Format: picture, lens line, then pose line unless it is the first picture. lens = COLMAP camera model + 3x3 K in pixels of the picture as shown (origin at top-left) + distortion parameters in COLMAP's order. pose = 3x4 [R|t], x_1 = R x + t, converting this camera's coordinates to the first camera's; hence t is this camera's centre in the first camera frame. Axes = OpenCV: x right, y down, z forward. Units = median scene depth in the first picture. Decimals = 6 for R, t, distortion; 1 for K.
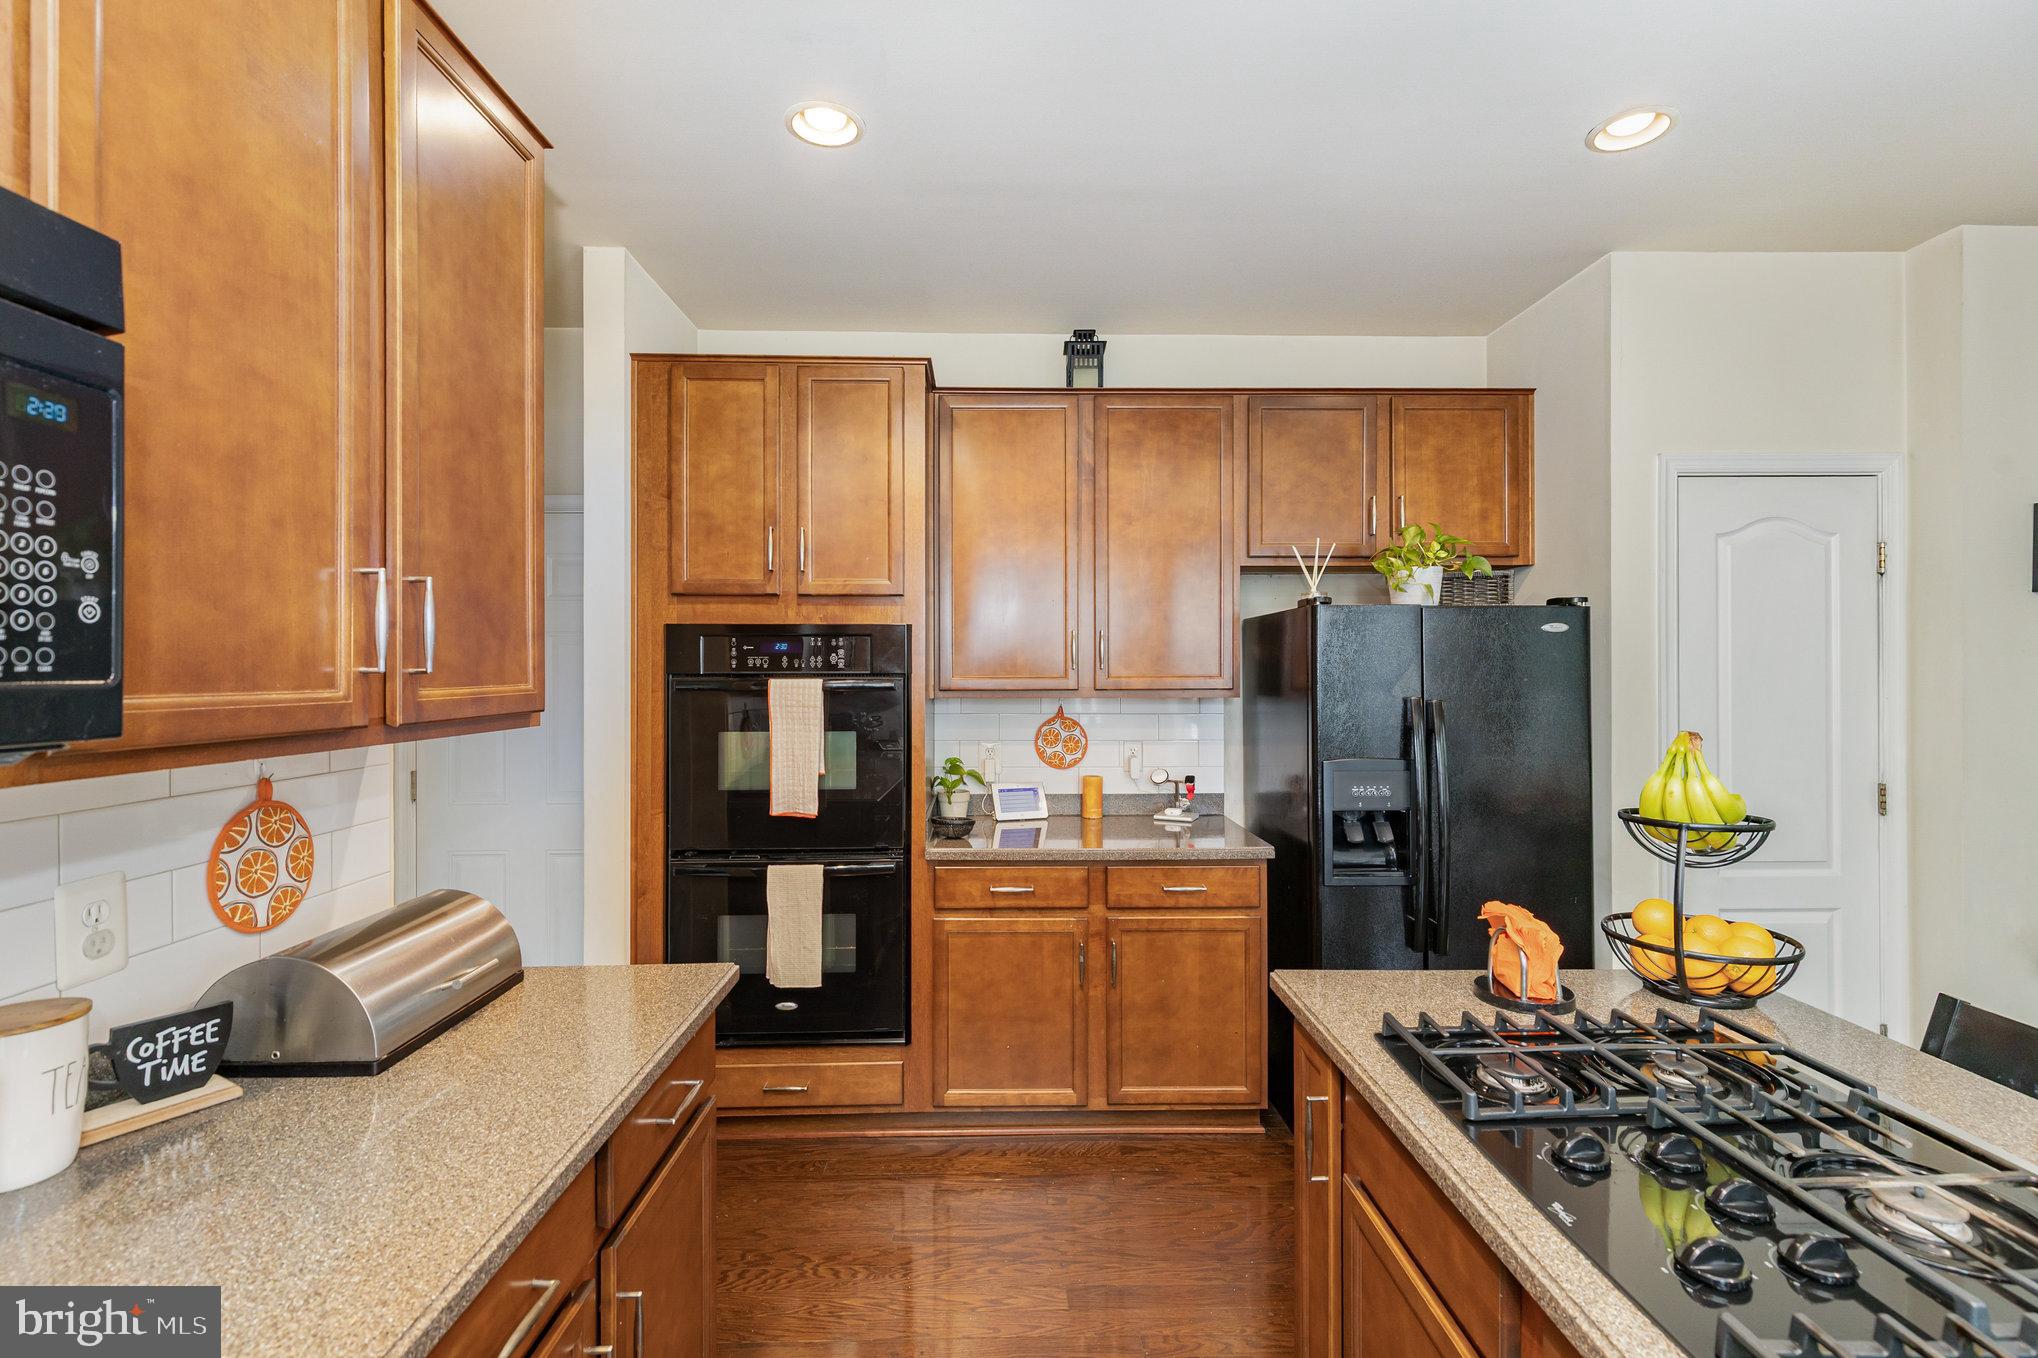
lens RADIAL K [[918.3, 0, 1019.6], [0, 918.3, 672.0], [0, 0, 1]] dist [-0.001951, -0.000671]
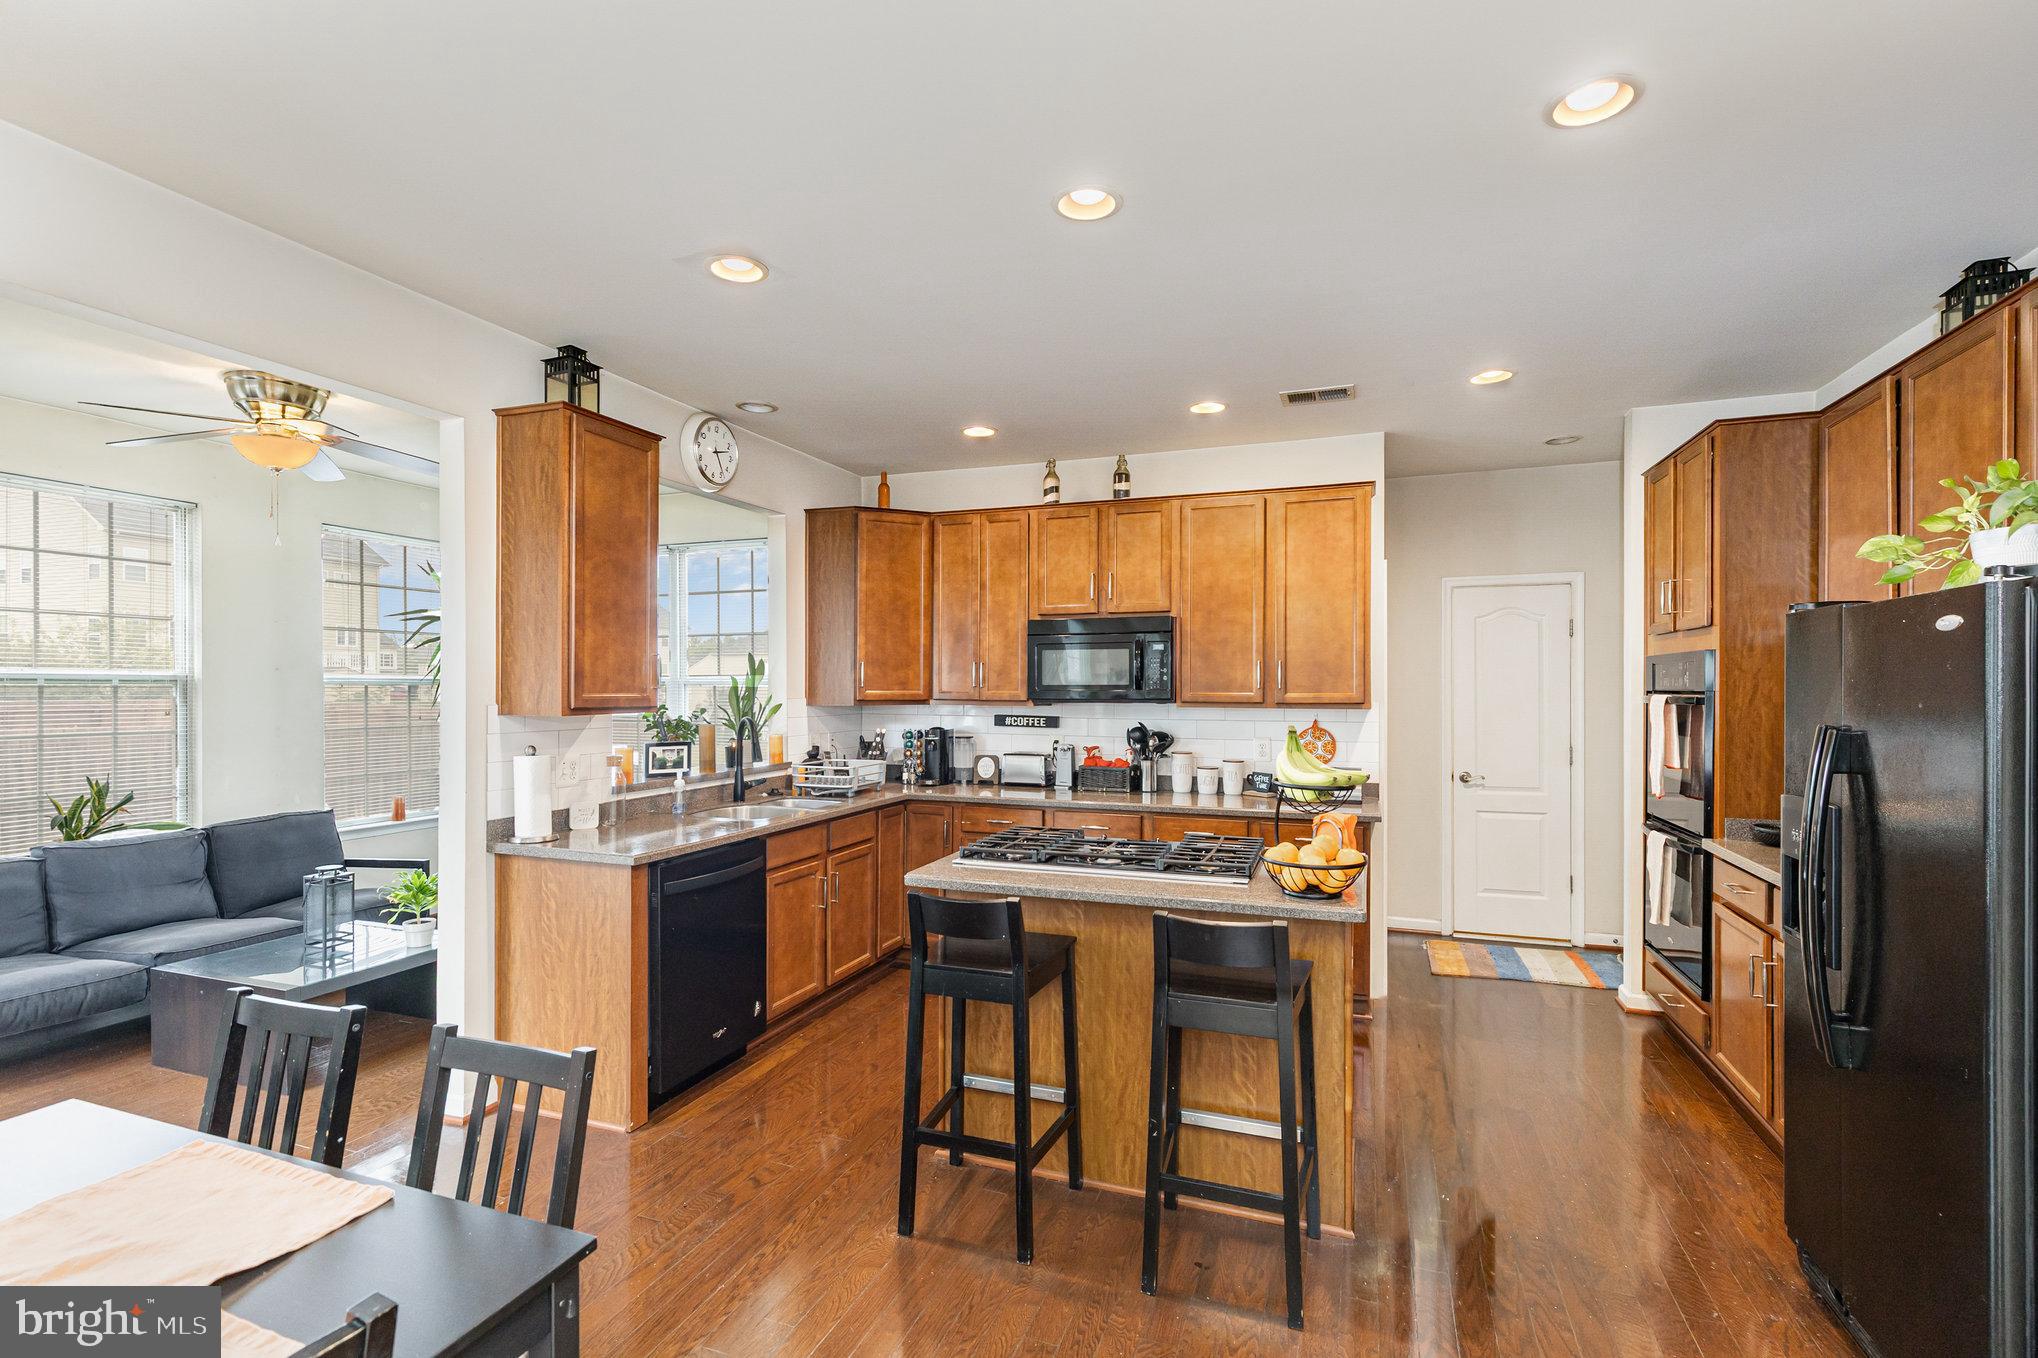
lens RADIAL K [[918.3, 0, 1012.1], [0, 918.3, 690.7], [0, 0, 1]] dist [-0.001951, -0.000671]
pose [[-0.374457, 0.005614, -0.927227, 3.371562], [-0.001517, 0.999977, 0.006667, -0.013951], [0.927243, 0.003903, -0.374440, 1.555021]]
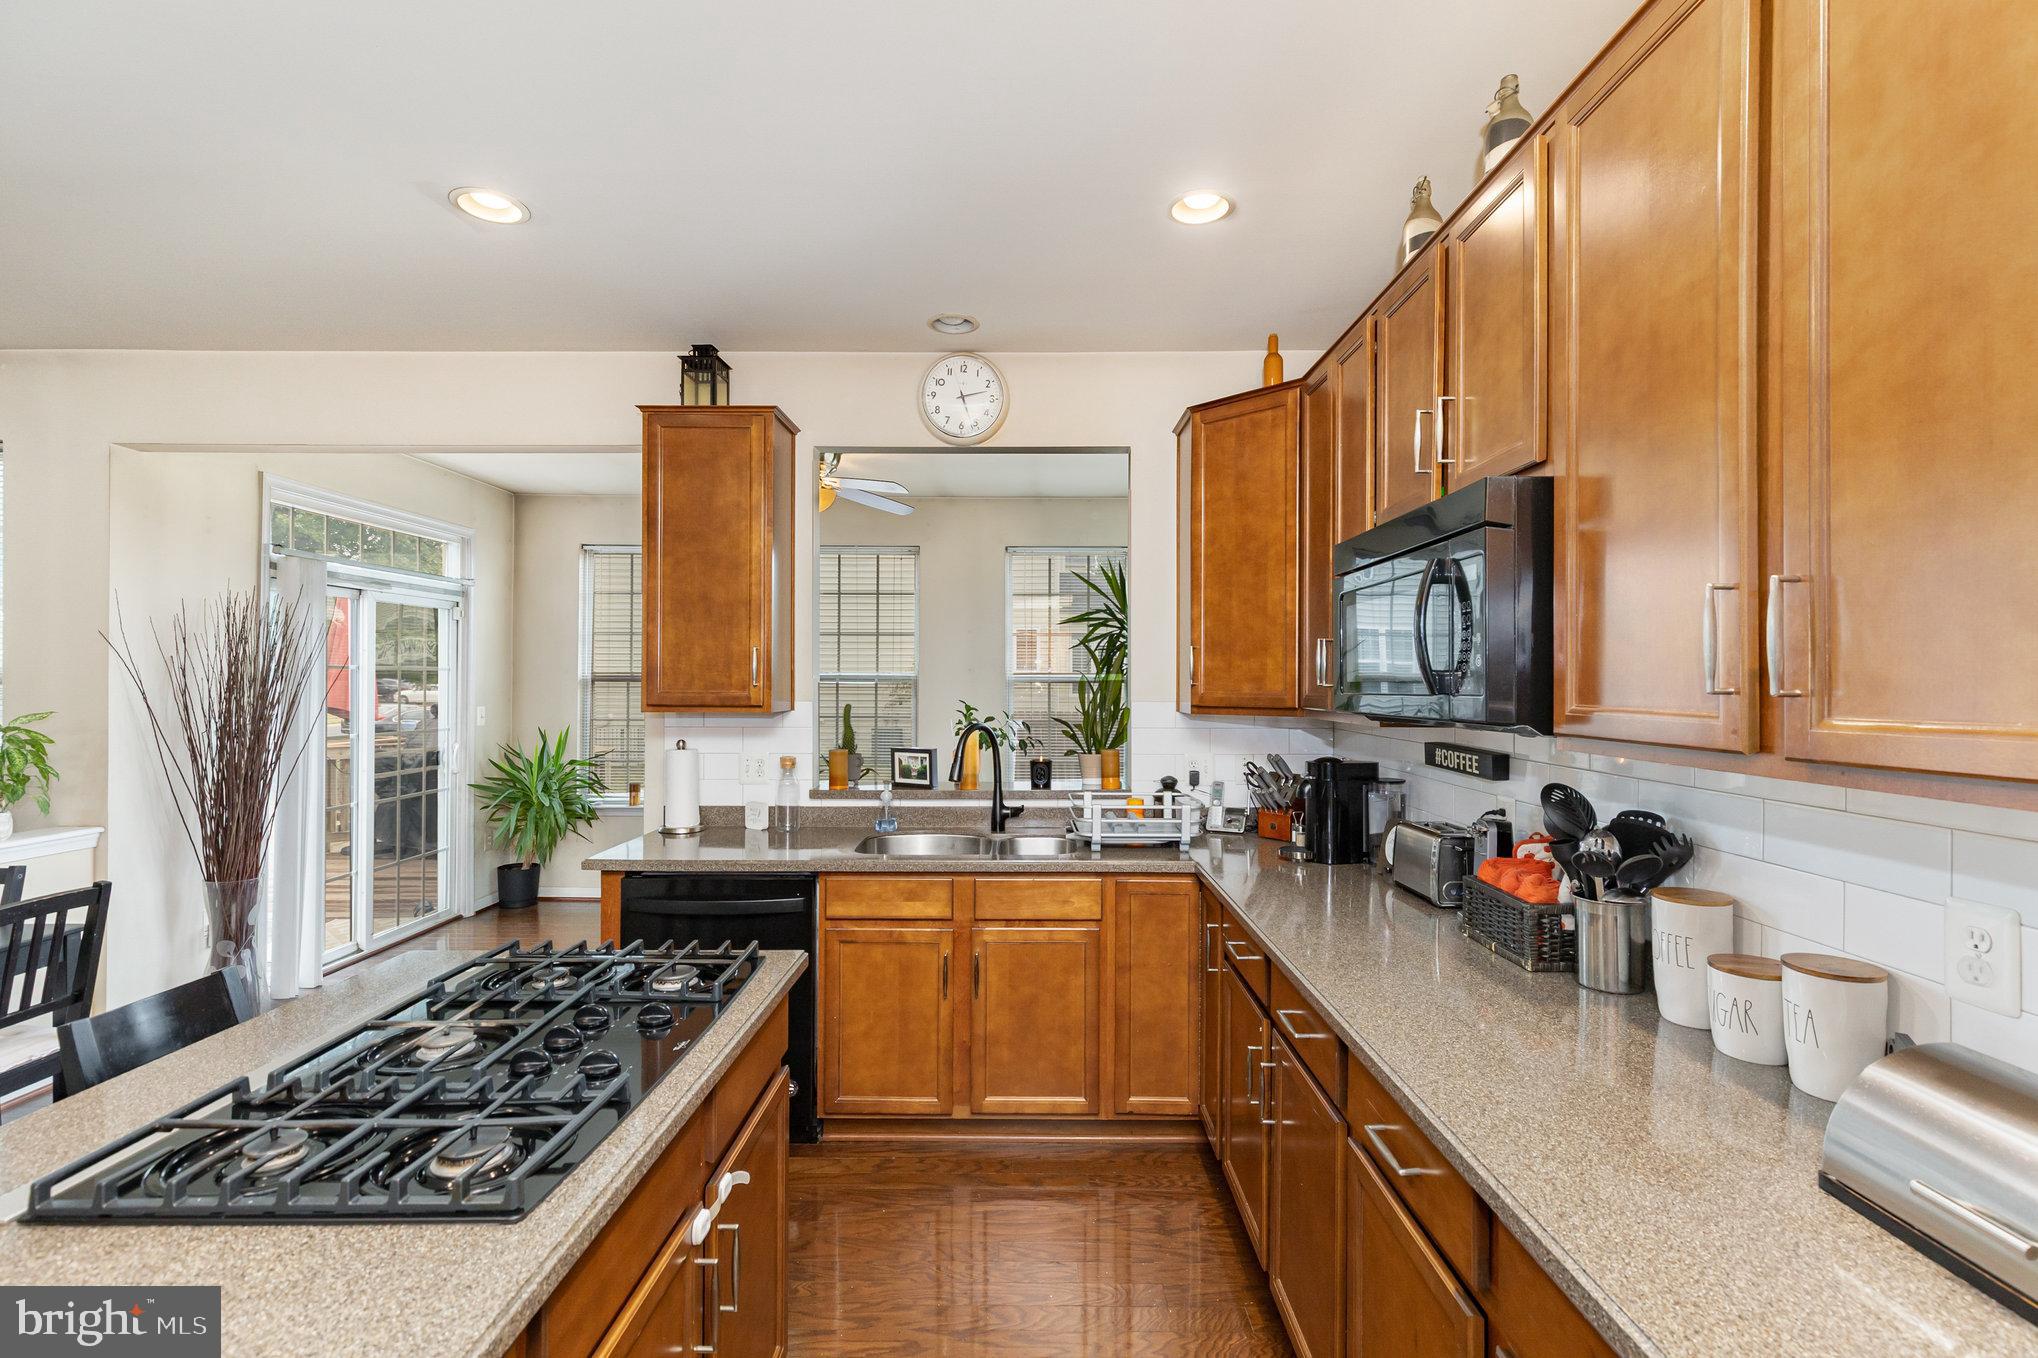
lens RADIAL K [[918.3, 0, 1017.1], [0, 918.3, 663.7], [0, 0, 1]] dist [-0.001951, -0.000671]
pose [[-0.999404, -0.001131, 0.034494, -0.002516], [-0.001856, 0.999778, -0.020981, -0.007494], [-0.034463, -0.021032, -0.999185, 2.075612]]
